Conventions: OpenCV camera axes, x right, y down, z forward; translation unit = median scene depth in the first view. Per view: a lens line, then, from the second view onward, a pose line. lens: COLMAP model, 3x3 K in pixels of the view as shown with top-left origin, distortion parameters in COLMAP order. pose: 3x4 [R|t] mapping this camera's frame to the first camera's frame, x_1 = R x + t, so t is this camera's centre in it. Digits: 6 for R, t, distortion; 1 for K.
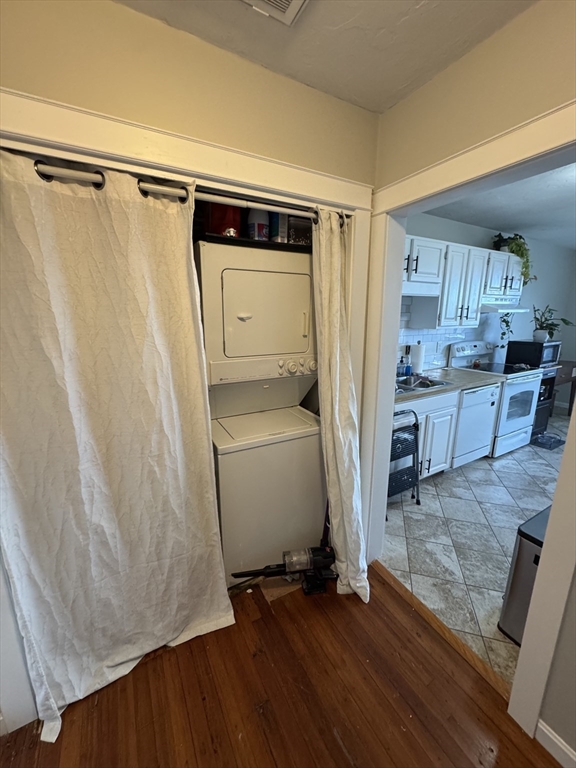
lens RADIAL K [[307.4, 0, 289.8], [0, 307.4, 385.2], [0, 0, 1]] dist [-0.003063, 0.000637]
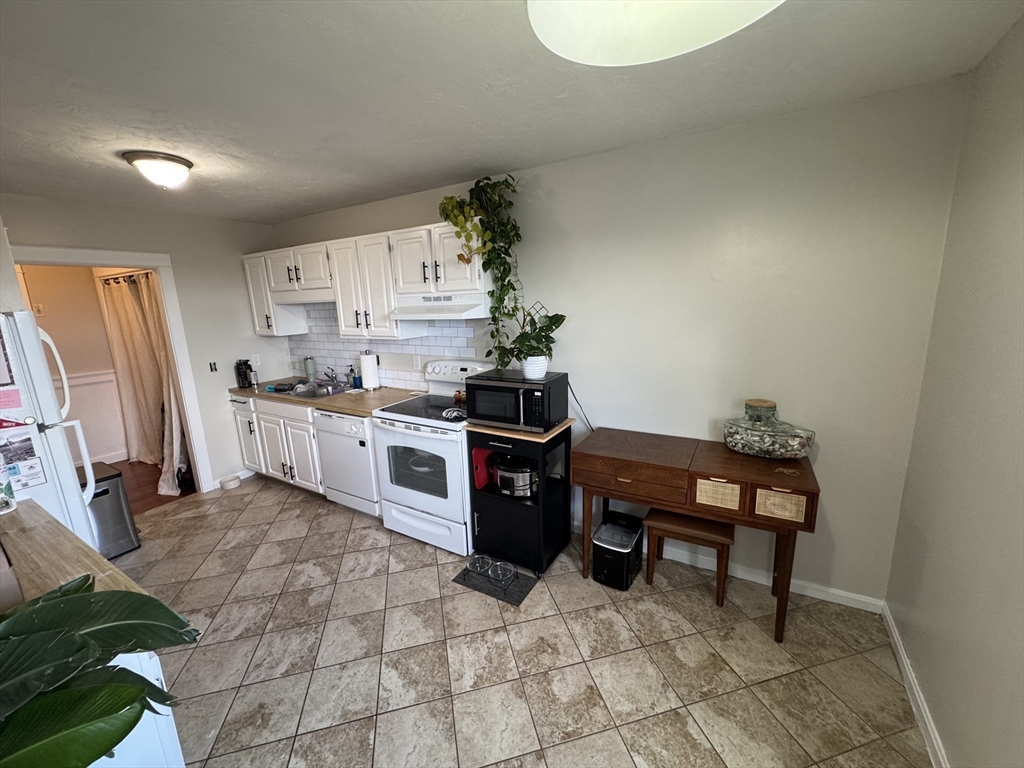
lens RADIAL K [[409.9, 0, 516.5], [0, 409.9, 387.7], [0, 0, 1]] dist [-0.003063, 0.000637]
pose [[0.491755, 0.168979, -0.854180, 1.558777], [-0.172392, 0.980464, 0.094715, -0.213679], [0.853498, 0.100677, 0.511278, 0.751186]]
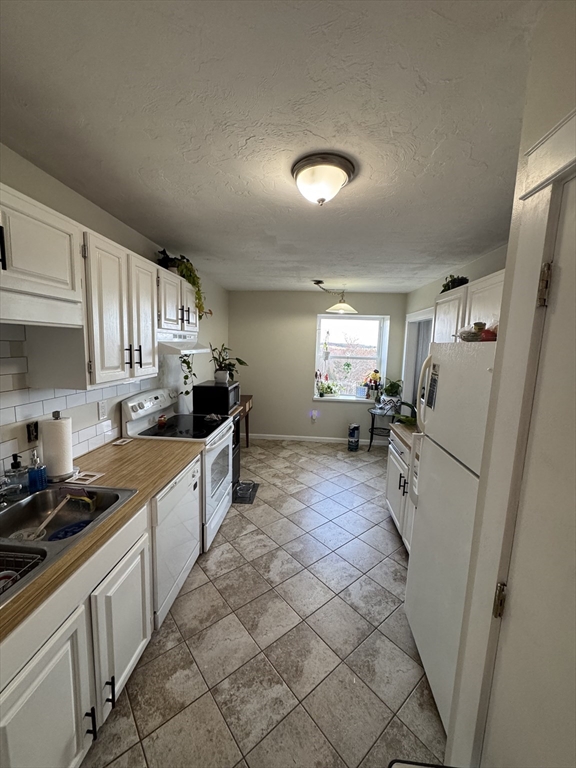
lens RADIAL K [[307.4, 0, 286.1], [0, 307.4, 384.3], [0, 0, 1]] dist [-0.003063, 0.000637]
pose [[0.568869, -0.085788, 0.817942, 0.217915], [0.154673, 0.987958, -0.003953, -0.122661], [-0.807753, 0.128762, 0.575287, 0.382986]]
